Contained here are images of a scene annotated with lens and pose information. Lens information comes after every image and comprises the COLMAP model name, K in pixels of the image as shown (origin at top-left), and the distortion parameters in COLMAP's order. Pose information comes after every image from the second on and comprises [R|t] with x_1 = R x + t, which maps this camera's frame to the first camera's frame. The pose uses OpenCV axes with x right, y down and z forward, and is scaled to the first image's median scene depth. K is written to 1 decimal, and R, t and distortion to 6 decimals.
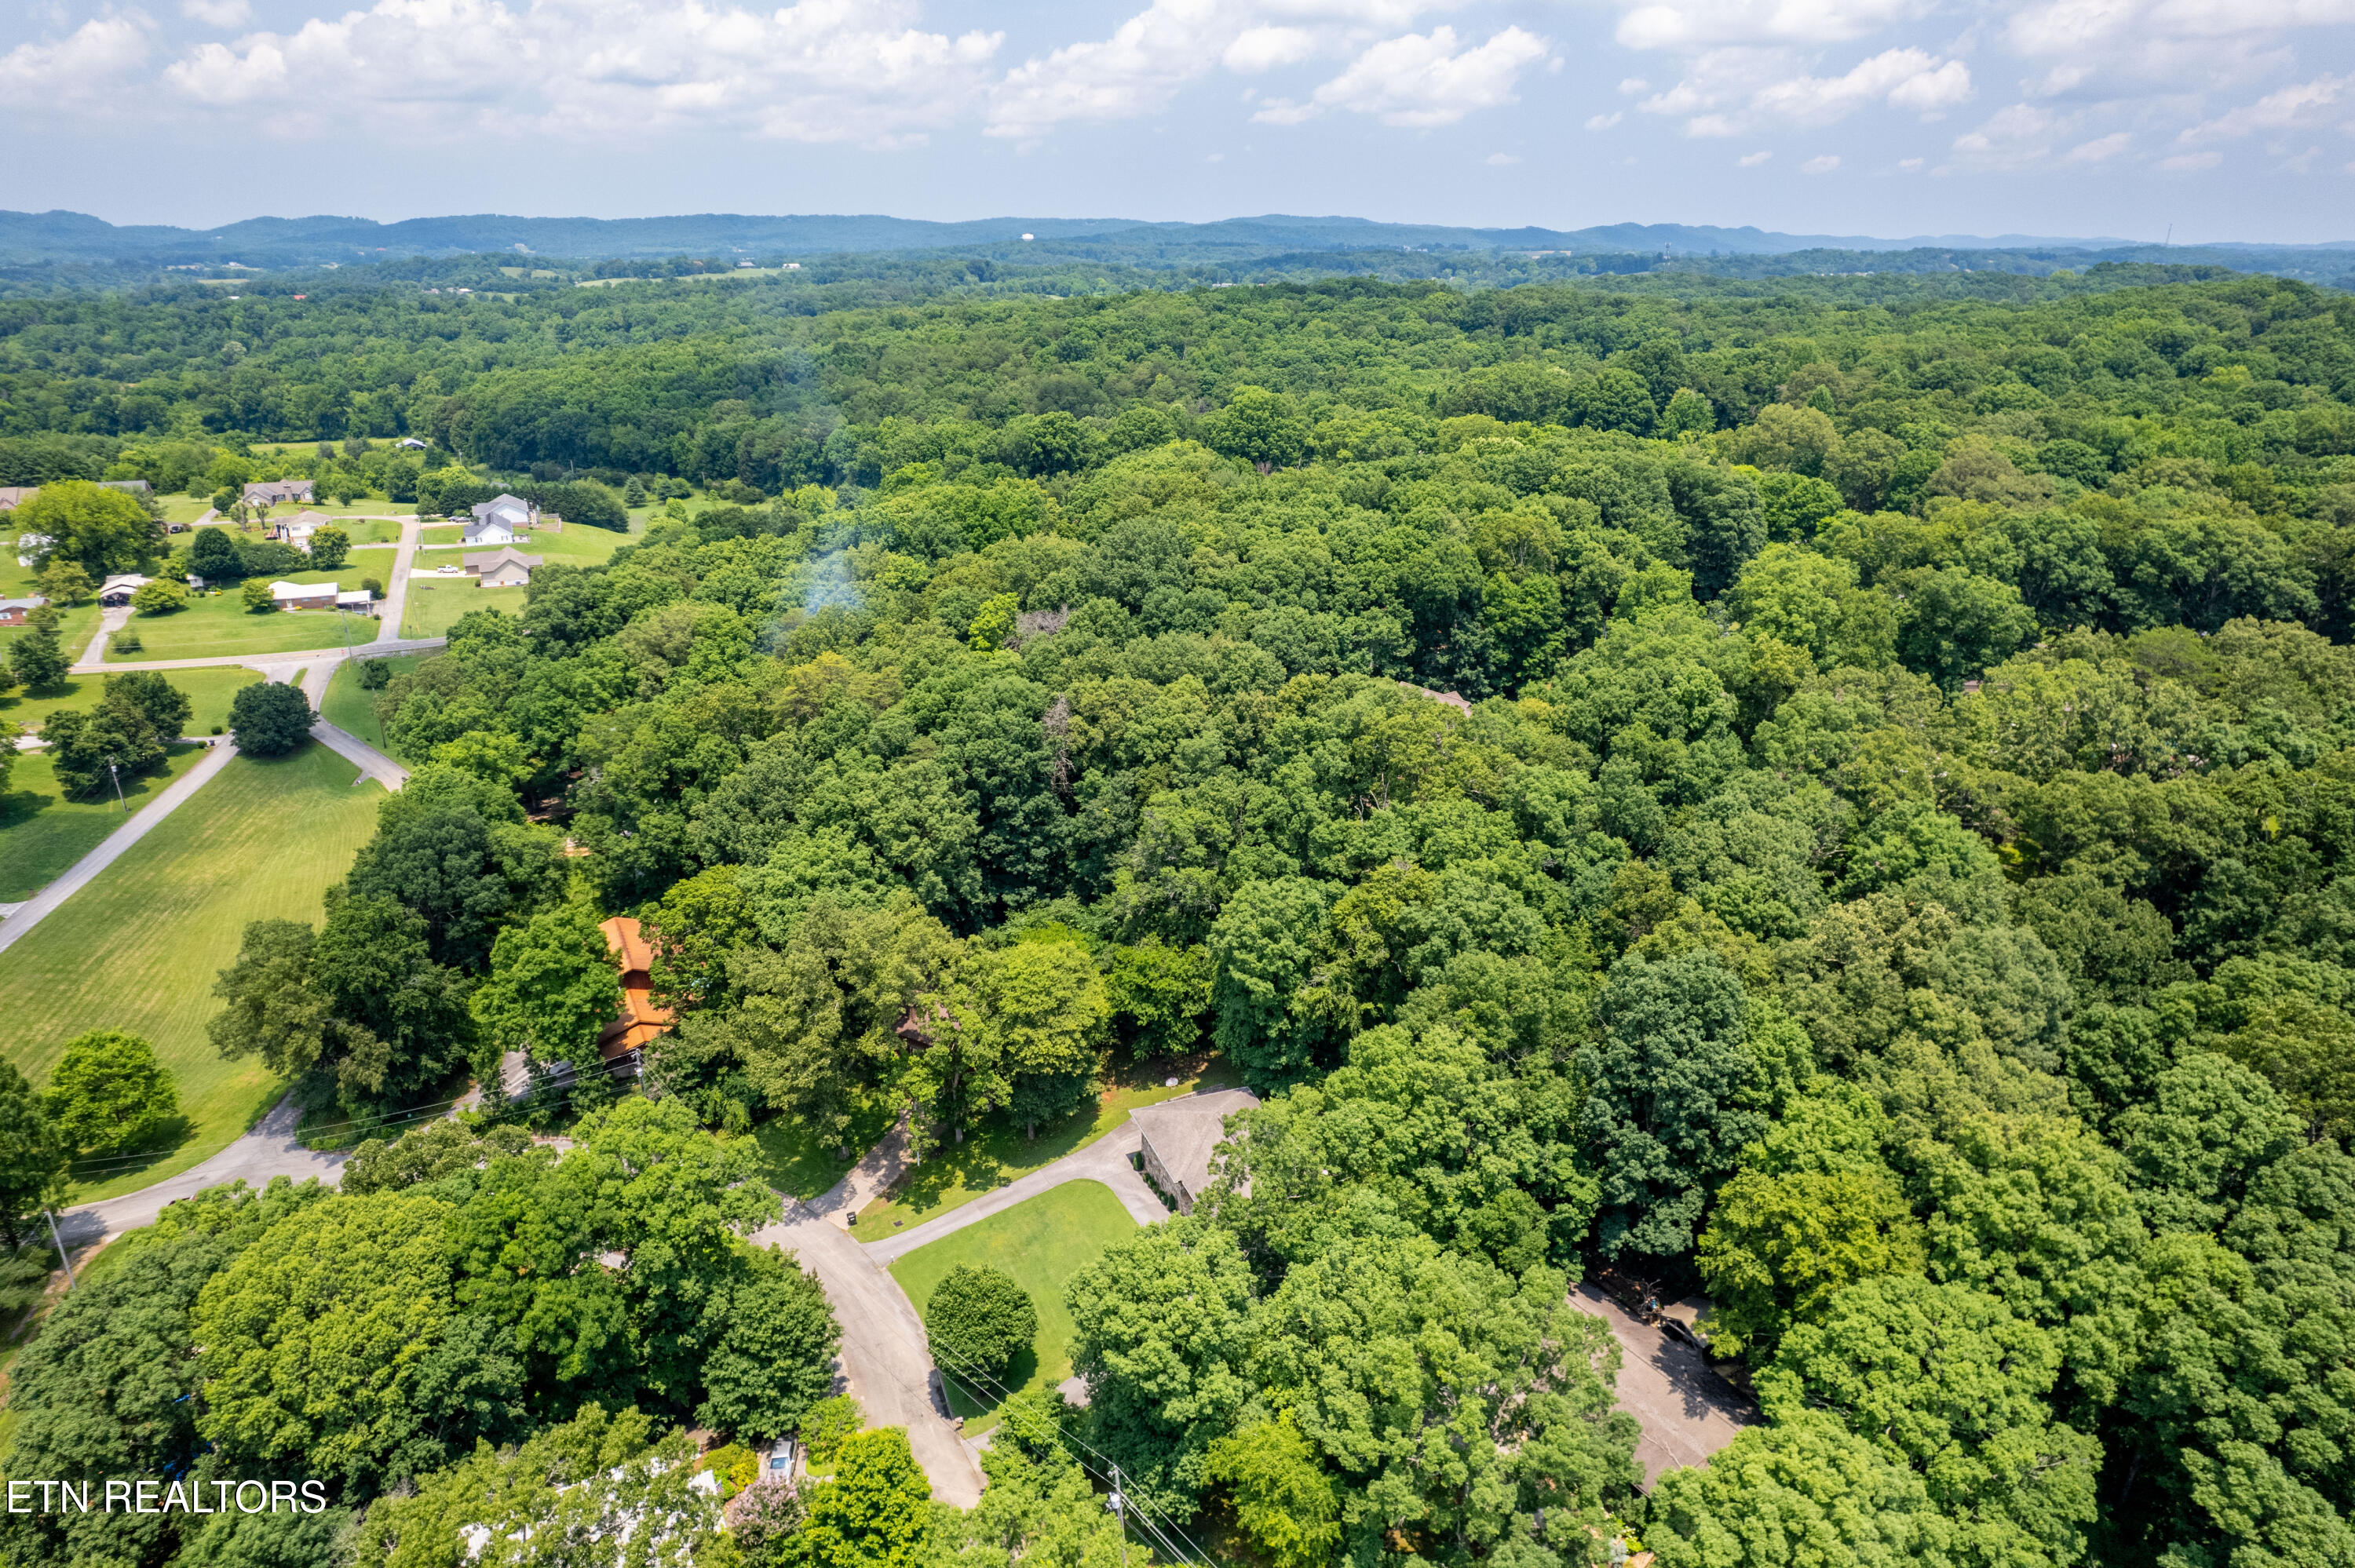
lens RADIAL K [[1510.2, 0, 1177.1], [0, 1510.2, 788.0], [0, 0, 1]] dist [-0.069748, 0.060953]
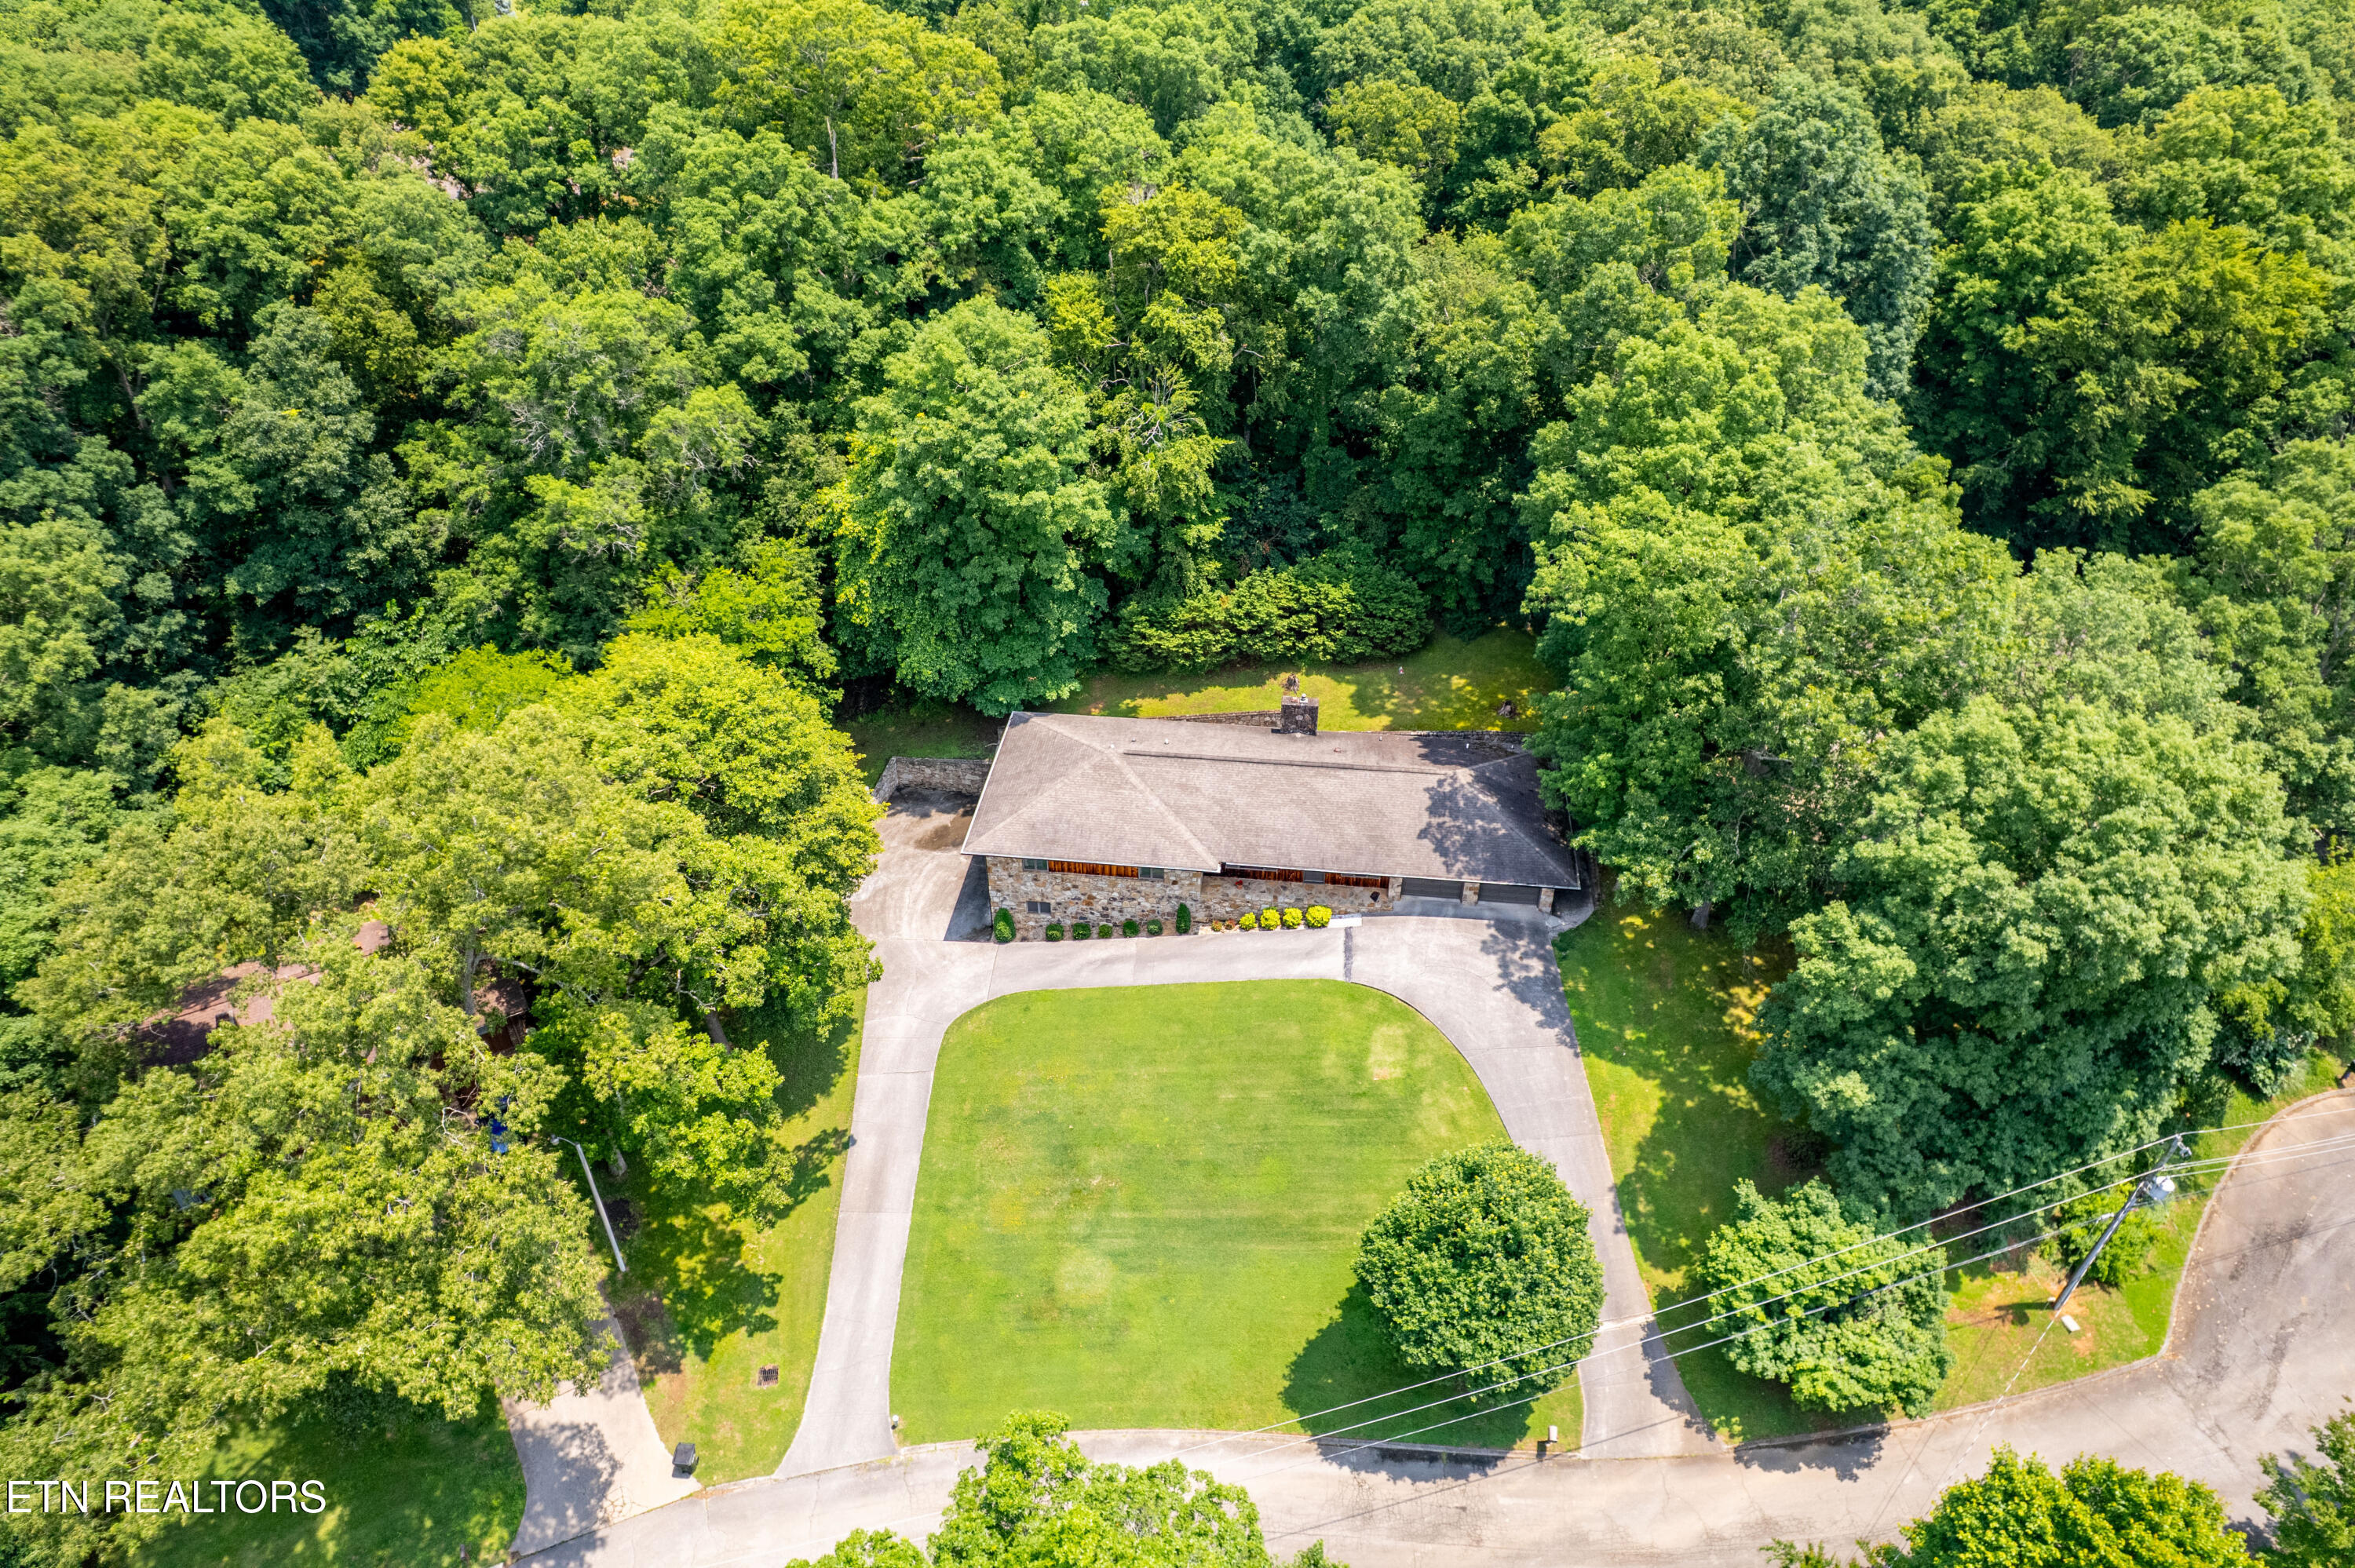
lens RADIAL K [[1510.2, 0, 1177.1], [0, 1510.2, 788.0], [0, 0, 1]] dist [-0.069748, 0.060953]
pose [[0.463544, -0.528626, 0.711113, -0.283279], [0.315025, 0.848430, 0.425354, 0.005078], [-0.828183, 0.026848, 0.559815, 0.546010]]
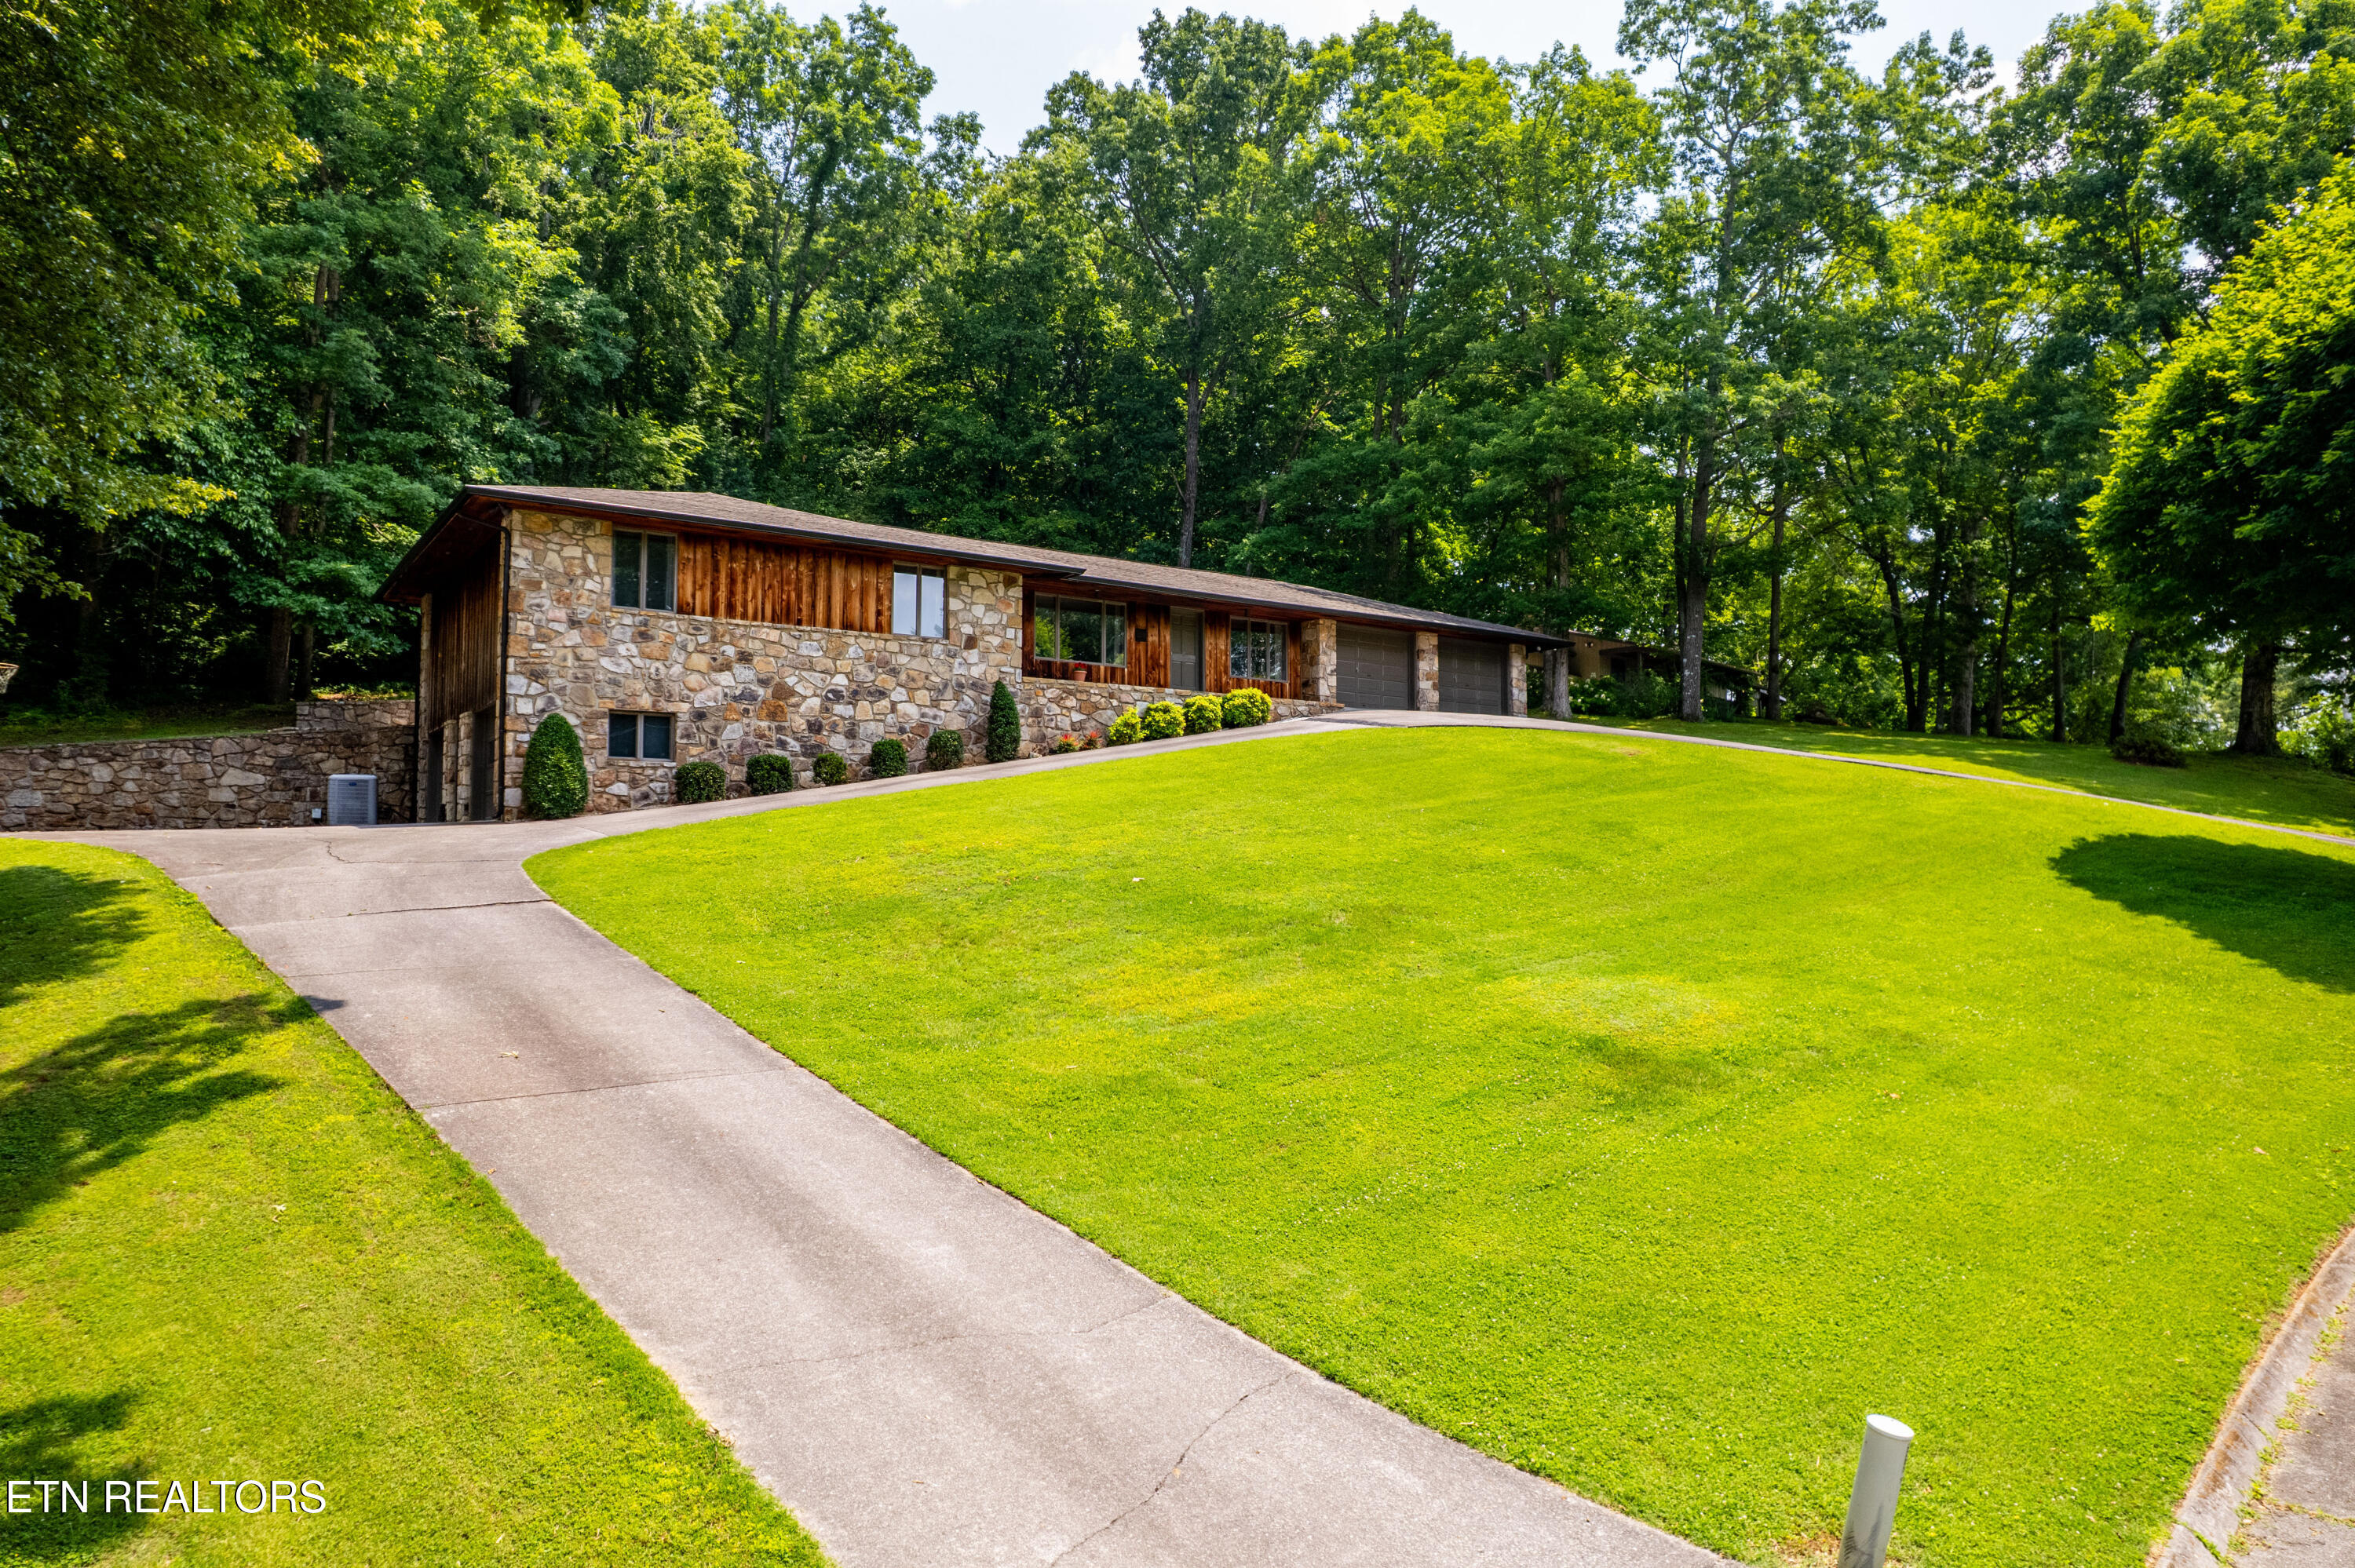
lens RADIAL K [[1506.1, 0, 1169.8], [0, 1506.1, 788.0], [0, 0, 1]] dist [-0.049598, -0.000517]
pose [[-0.238686, 0.051365, 0.969737, -0.182873], [0.341843, 0.939127, 0.034396, 0.223946], [-0.908940, 0.339708, -0.241716, 0.809866]]
